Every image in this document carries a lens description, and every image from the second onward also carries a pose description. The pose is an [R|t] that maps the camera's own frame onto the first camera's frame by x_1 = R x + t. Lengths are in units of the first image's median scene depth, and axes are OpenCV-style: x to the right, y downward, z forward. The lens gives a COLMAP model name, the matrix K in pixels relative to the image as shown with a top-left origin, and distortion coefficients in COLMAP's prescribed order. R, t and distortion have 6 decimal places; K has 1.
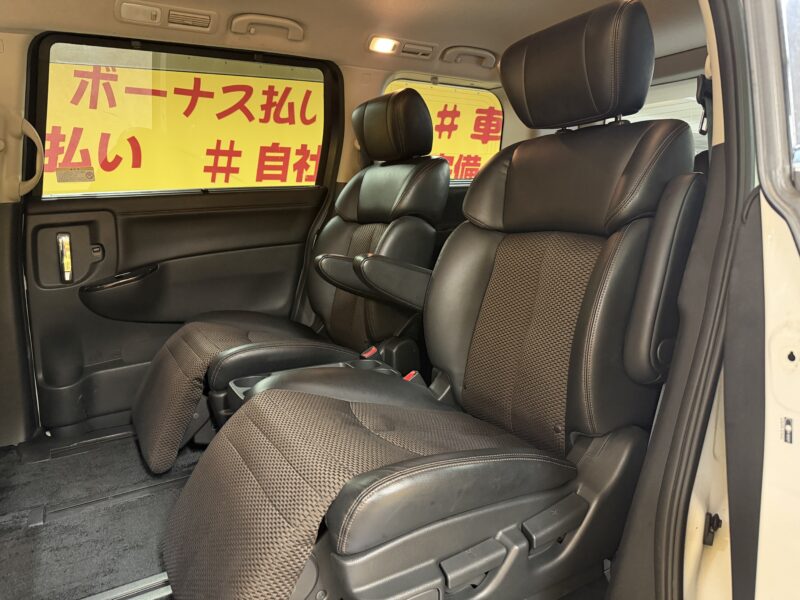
lens RADIAL K [[572.9, 0, 400.8], [0, 572.9, 309.3], [0, 0, 1]] dist [0.071021, -0.107242]
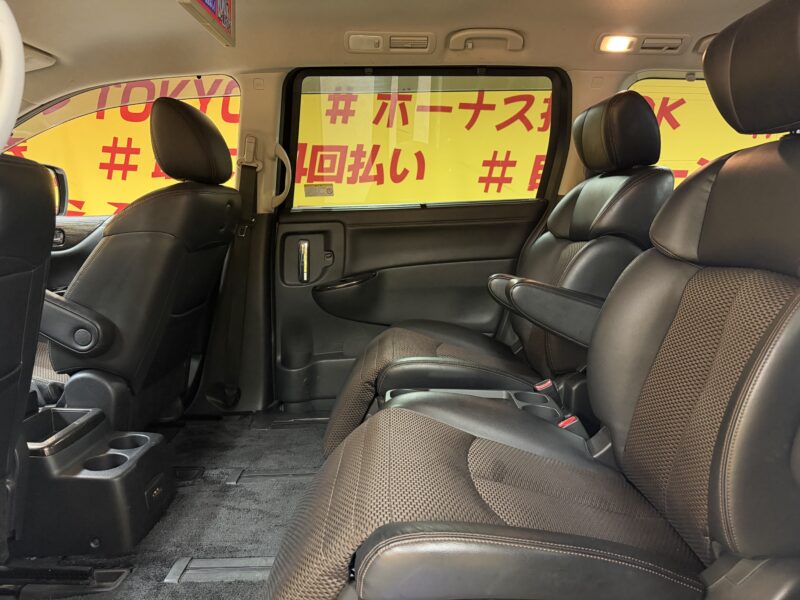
lens RADIAL K [[572.9, 0, 384.4], [0, 572.9, 308.7], [0, 0, 1]] dist [0.071021, -0.107242]
pose [[0.868562, 0.101254, -0.485126, 0.136298], [-0.107825, 0.994065, 0.014430, -0.026998], [0.483708, 0.039776, 0.874325, 0.068913]]
